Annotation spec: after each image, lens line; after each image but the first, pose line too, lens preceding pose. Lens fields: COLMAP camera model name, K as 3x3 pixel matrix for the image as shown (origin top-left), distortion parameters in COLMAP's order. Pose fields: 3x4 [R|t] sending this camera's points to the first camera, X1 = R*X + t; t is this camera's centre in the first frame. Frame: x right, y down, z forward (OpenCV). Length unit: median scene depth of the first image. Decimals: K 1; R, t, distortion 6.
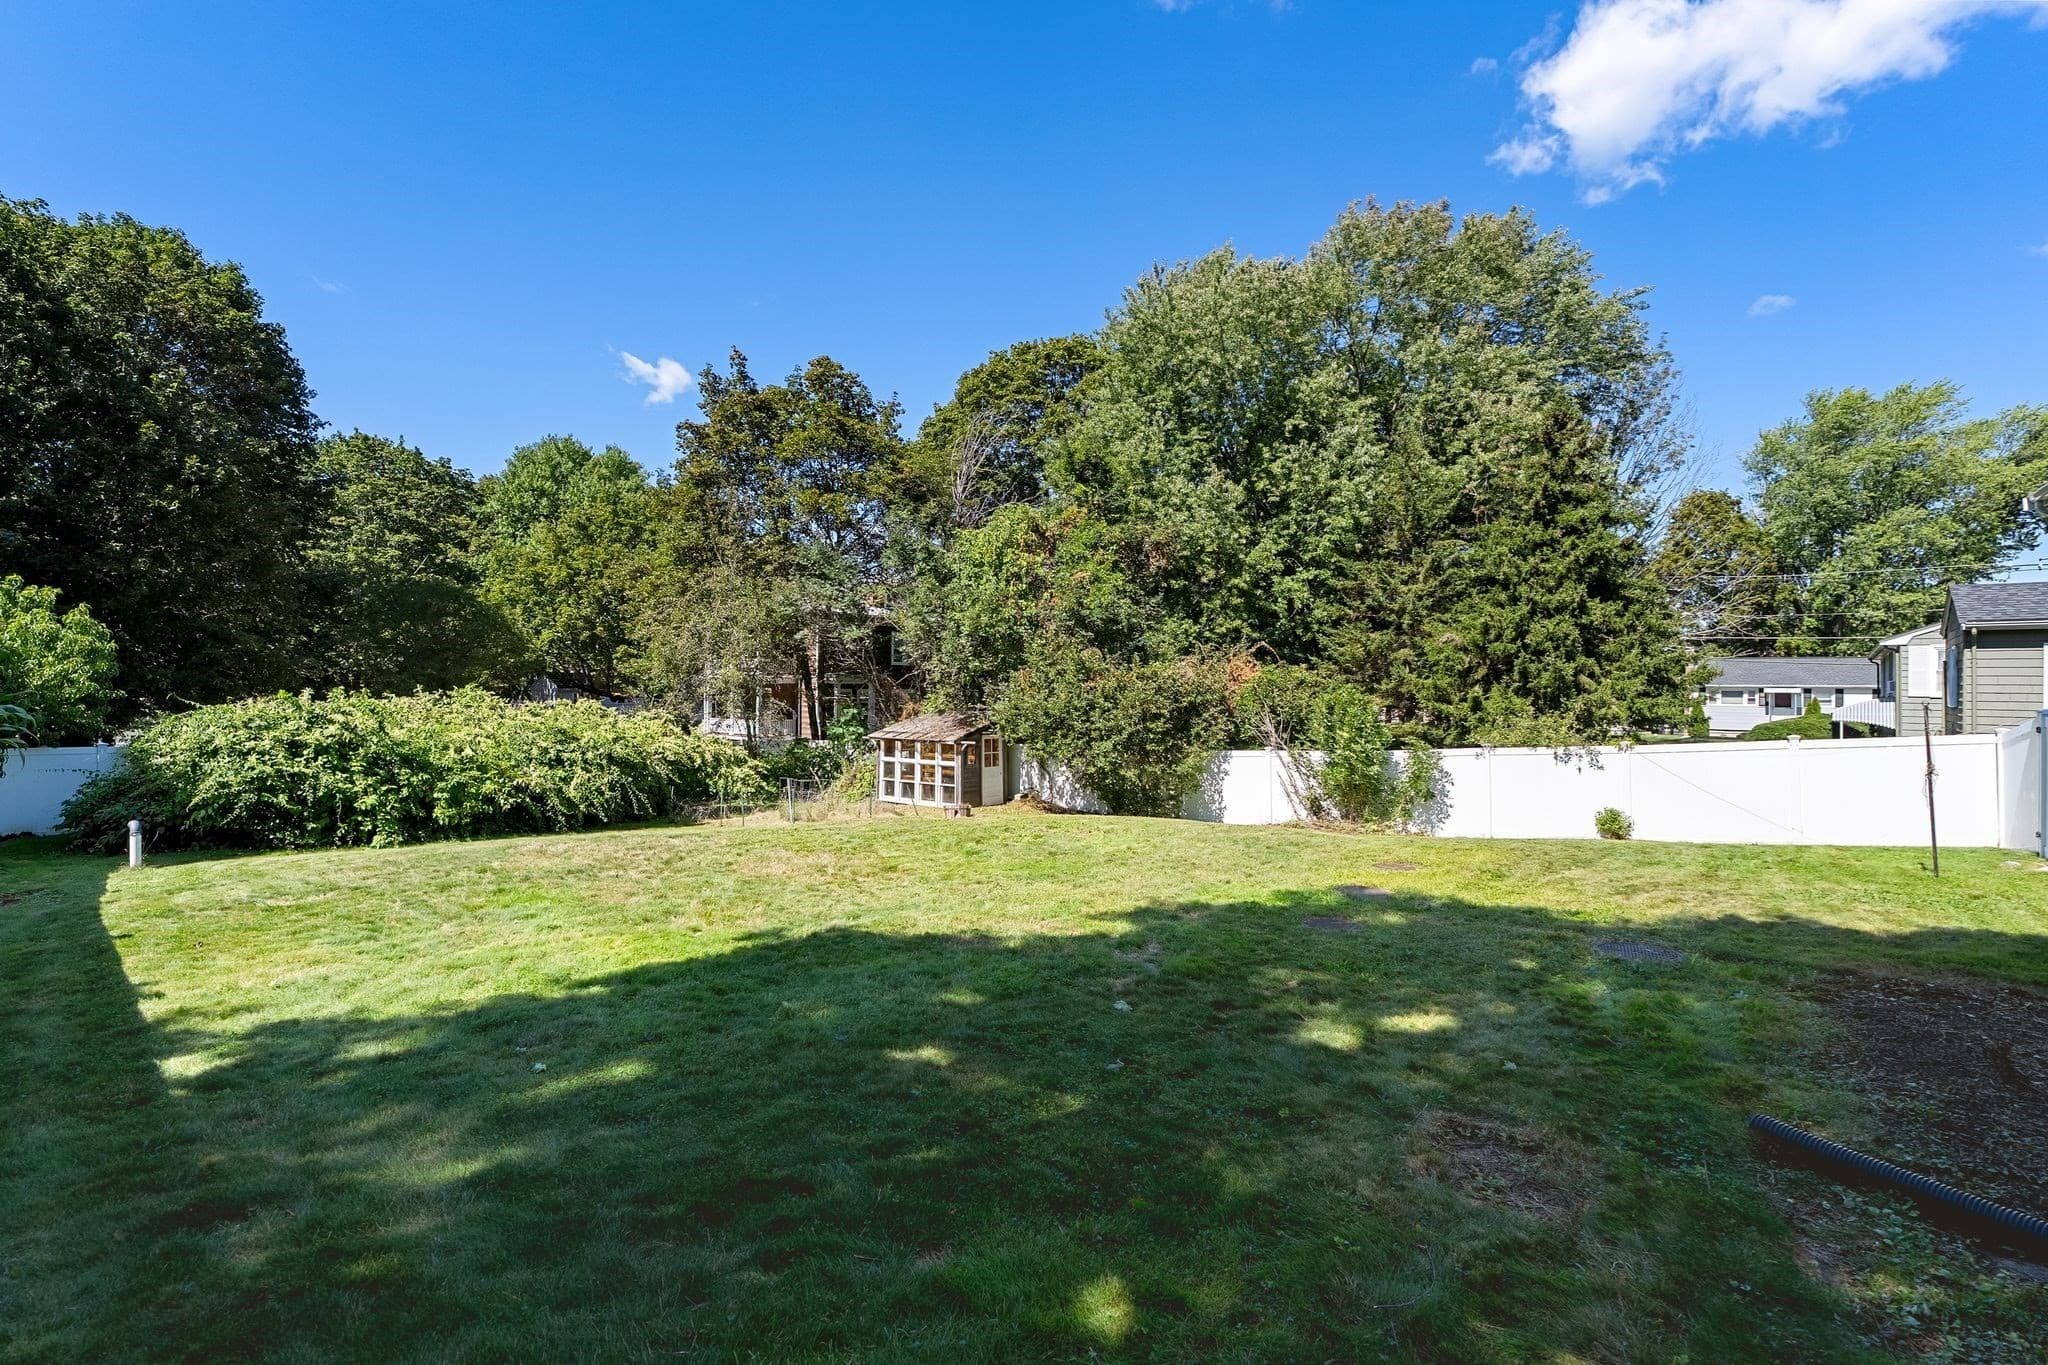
lens RADIAL K [[1000.2, 0, 1024.0], [0, 1000.2, 682.5], [0, 0, 1]] dist [0.000171, -0.000044]
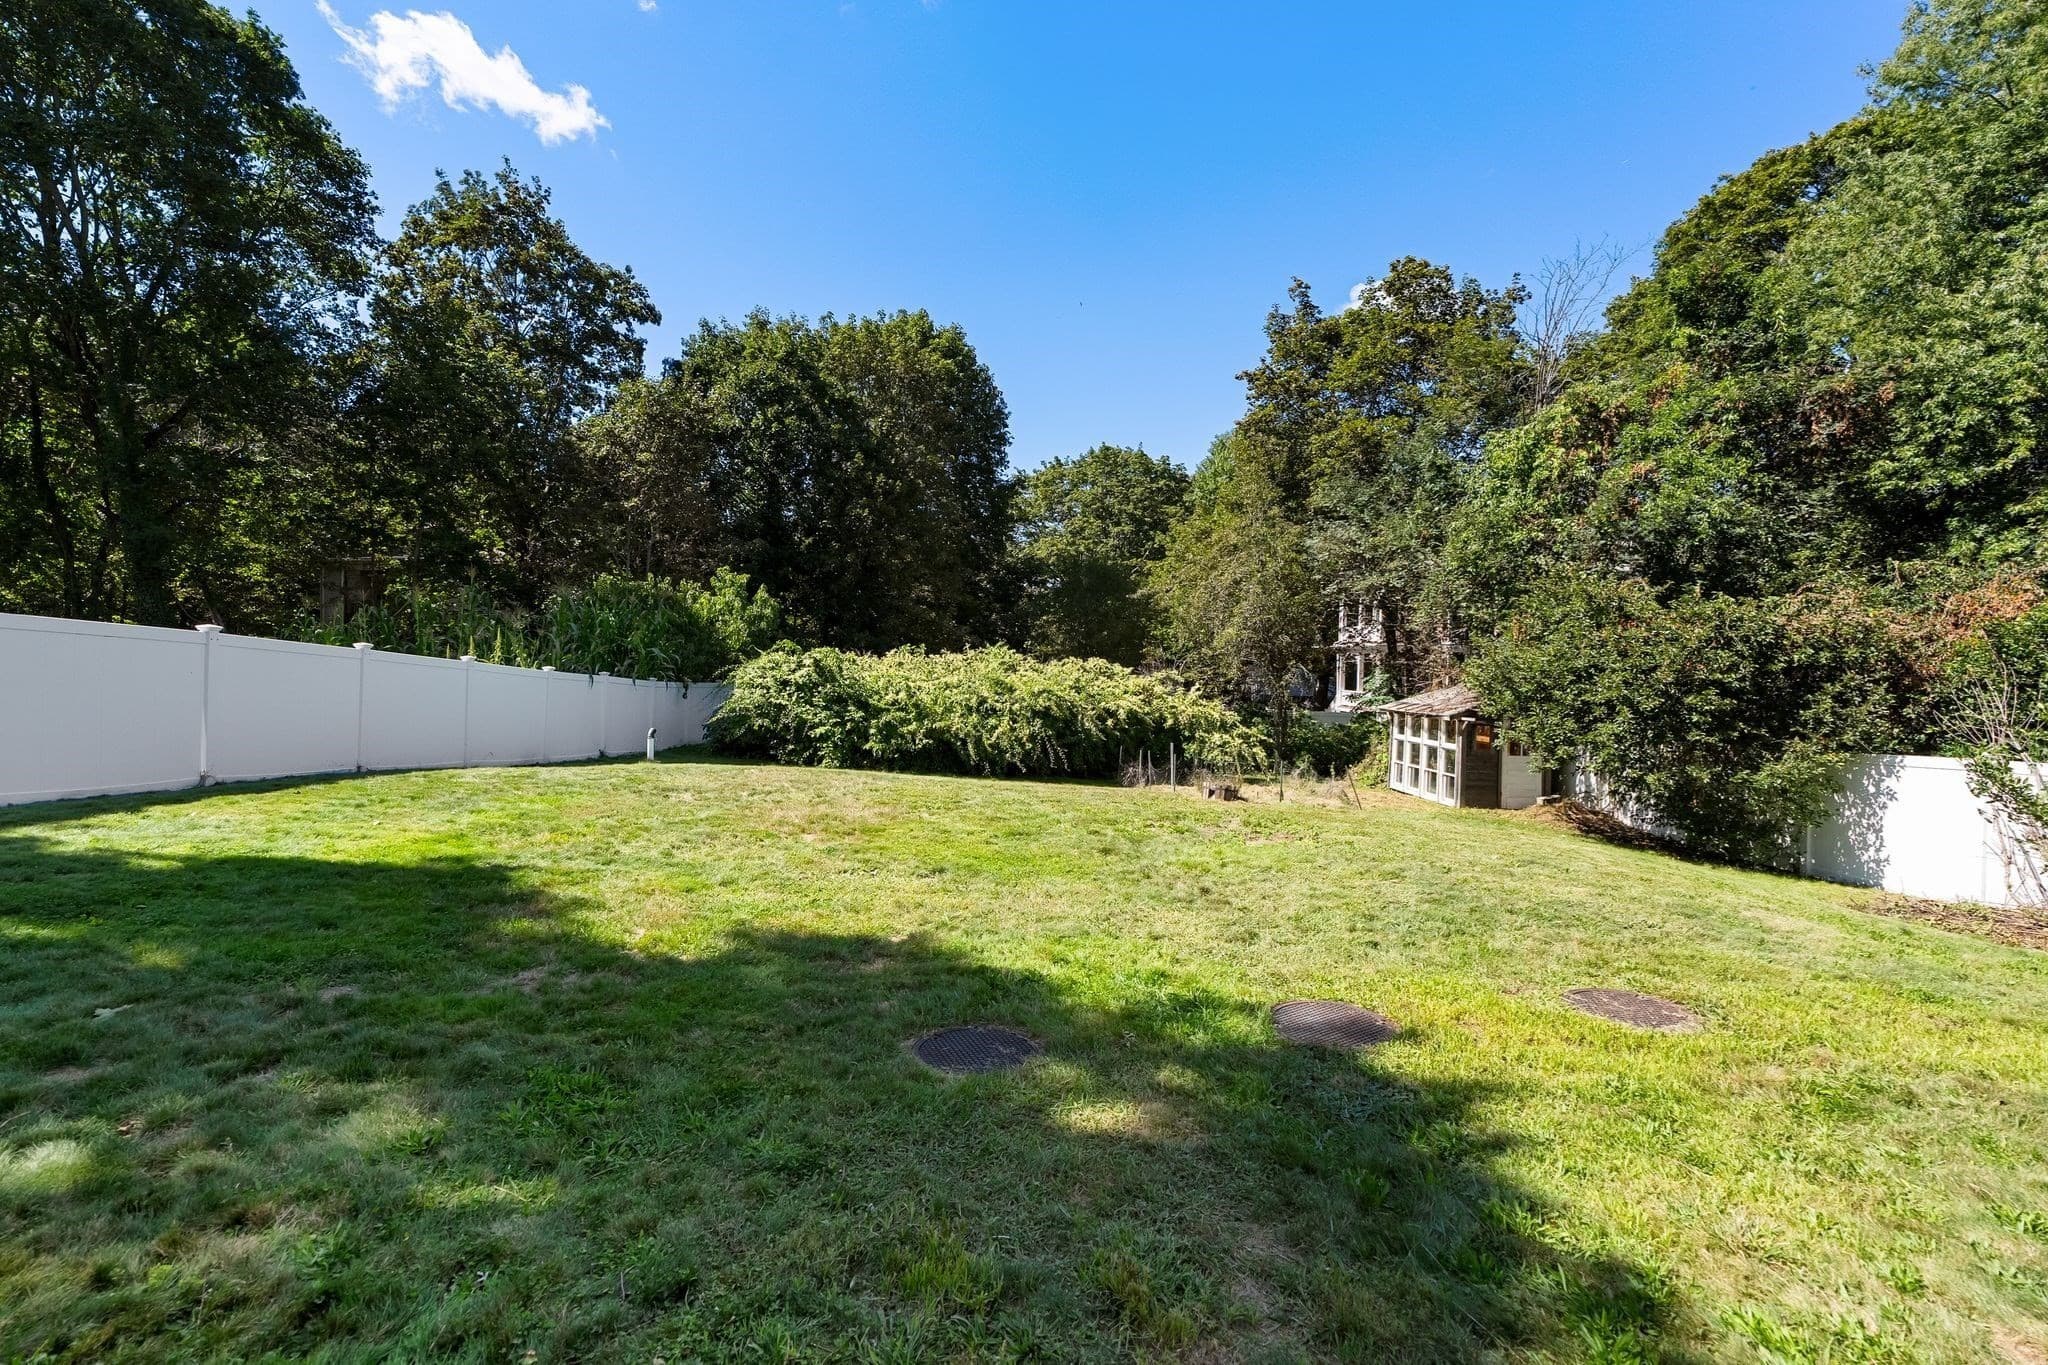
lens RADIAL K [[969.6, 0, 1024.0], [0, 969.6, 682.5], [0, 0, 1]] dist [0.017328, 0.000165]
pose [[0.656251, 0.022437, -0.754209, 0.274914], [-0.012774, 0.999745, 0.018627, 0.024331], [0.754435, -0.002590, 0.656370, 0.286493]]
